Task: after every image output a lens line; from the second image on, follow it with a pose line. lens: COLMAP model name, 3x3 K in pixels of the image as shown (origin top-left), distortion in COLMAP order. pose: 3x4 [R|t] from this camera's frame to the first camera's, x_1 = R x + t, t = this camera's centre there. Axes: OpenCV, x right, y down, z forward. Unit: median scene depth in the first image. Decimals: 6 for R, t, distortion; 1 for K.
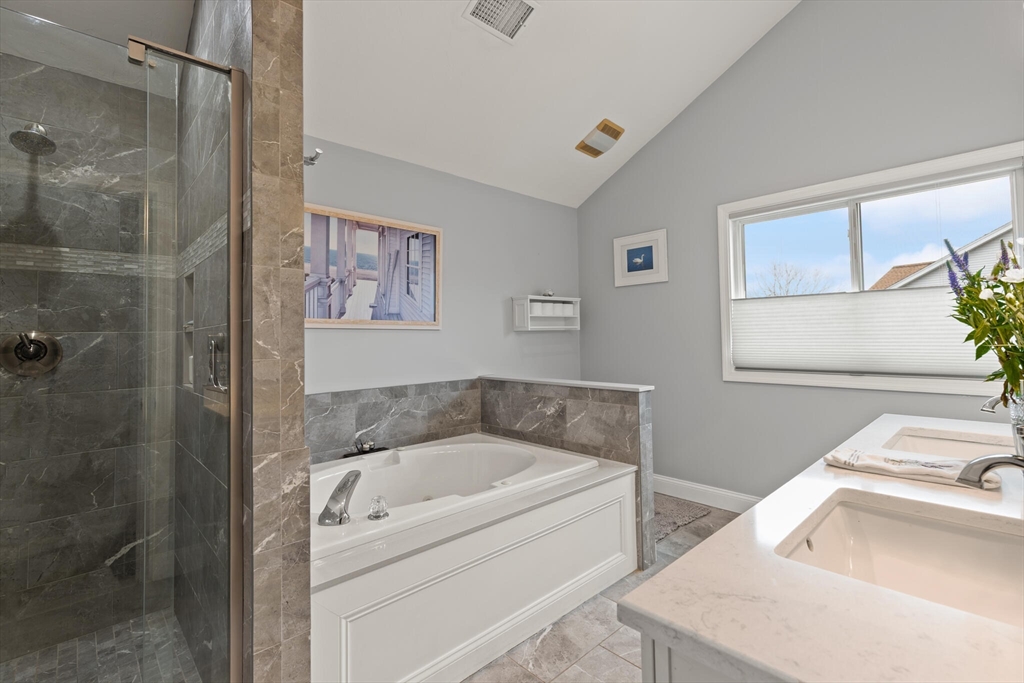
lens RADIAL K [[460.8, 0, 514.8], [0, 460.8, 344.1], [0, 0, 1]] dist [0.002259, -0.000171]
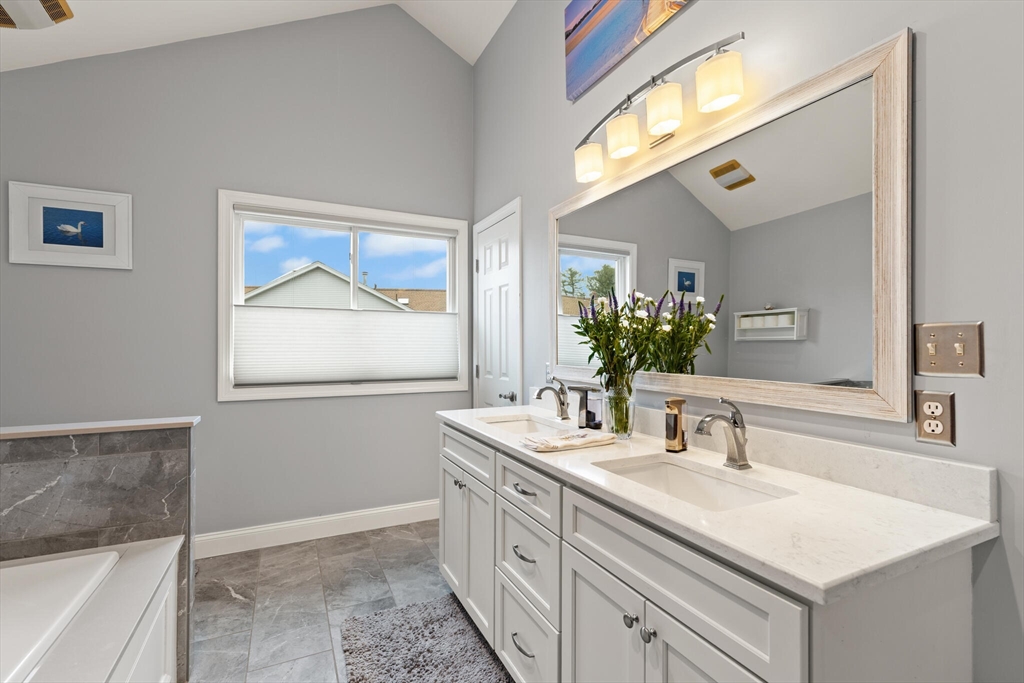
lens RADIAL K [[468.0, 0, 511.5], [0, 468.0, 358.1], [0, 0, 1]] dist [0.003984, 0.000612]
pose [[0.309208, -0.011388, 0.950926, -0.228532], [0.008547, 0.999921, 0.009196, -0.002474], [-0.950956, 0.005284, 0.309281, 0.288536]]
